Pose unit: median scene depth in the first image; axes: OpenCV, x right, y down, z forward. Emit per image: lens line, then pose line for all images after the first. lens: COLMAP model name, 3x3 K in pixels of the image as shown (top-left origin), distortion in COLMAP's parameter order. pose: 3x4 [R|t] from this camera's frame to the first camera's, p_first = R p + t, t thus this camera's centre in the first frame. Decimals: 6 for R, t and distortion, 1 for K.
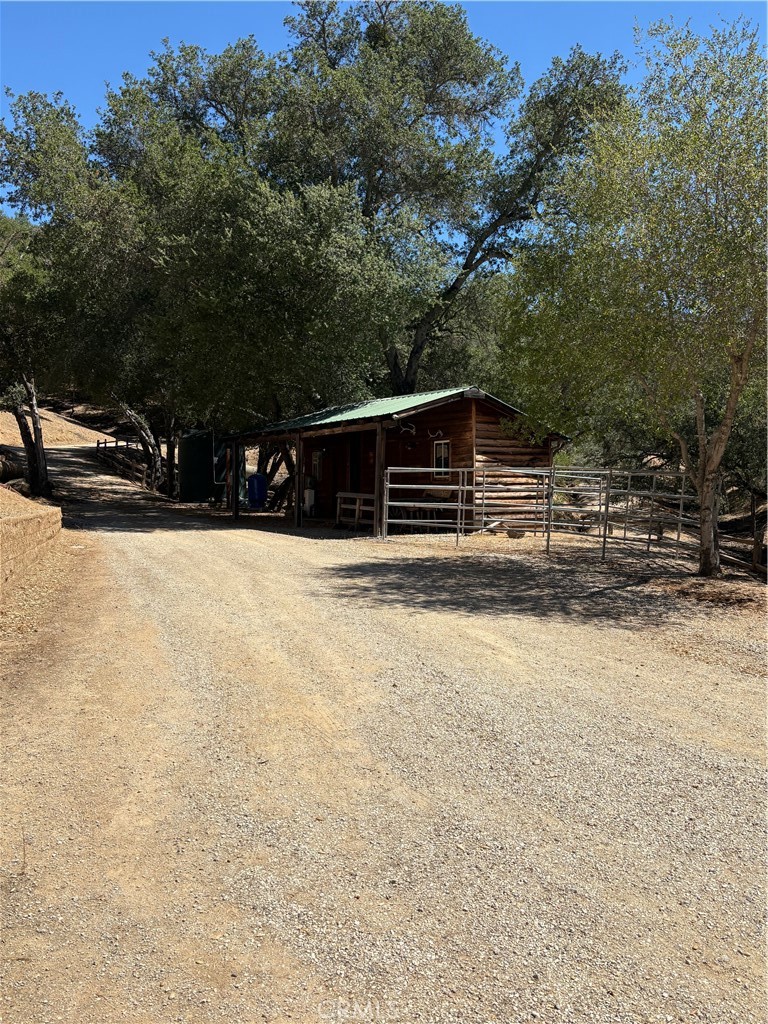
lens RADIAL K [[837.1, 0, 383.0], [0, 837.1, 512.7], [0, 0, 1]] dist [-0.013023, -0.006076]
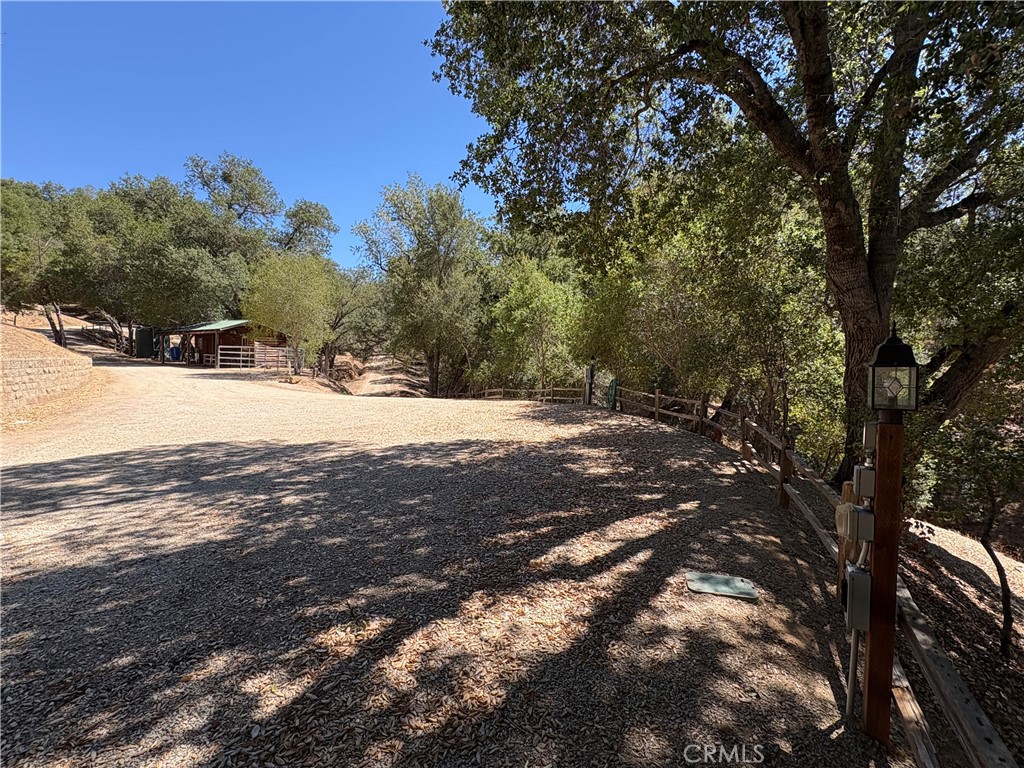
lens RADIAL K [[514.8, 0, 515.8], [0, 514.8, 380.9], [0, 0, 1]] dist [0.003613, 0.001471]
pose [[0.921778, -0.008491, 0.387624, 0.239433], [0.000945, 0.999806, 0.019654, 0.033690], [-0.387716, -0.017750, 0.921608, -1.023094]]
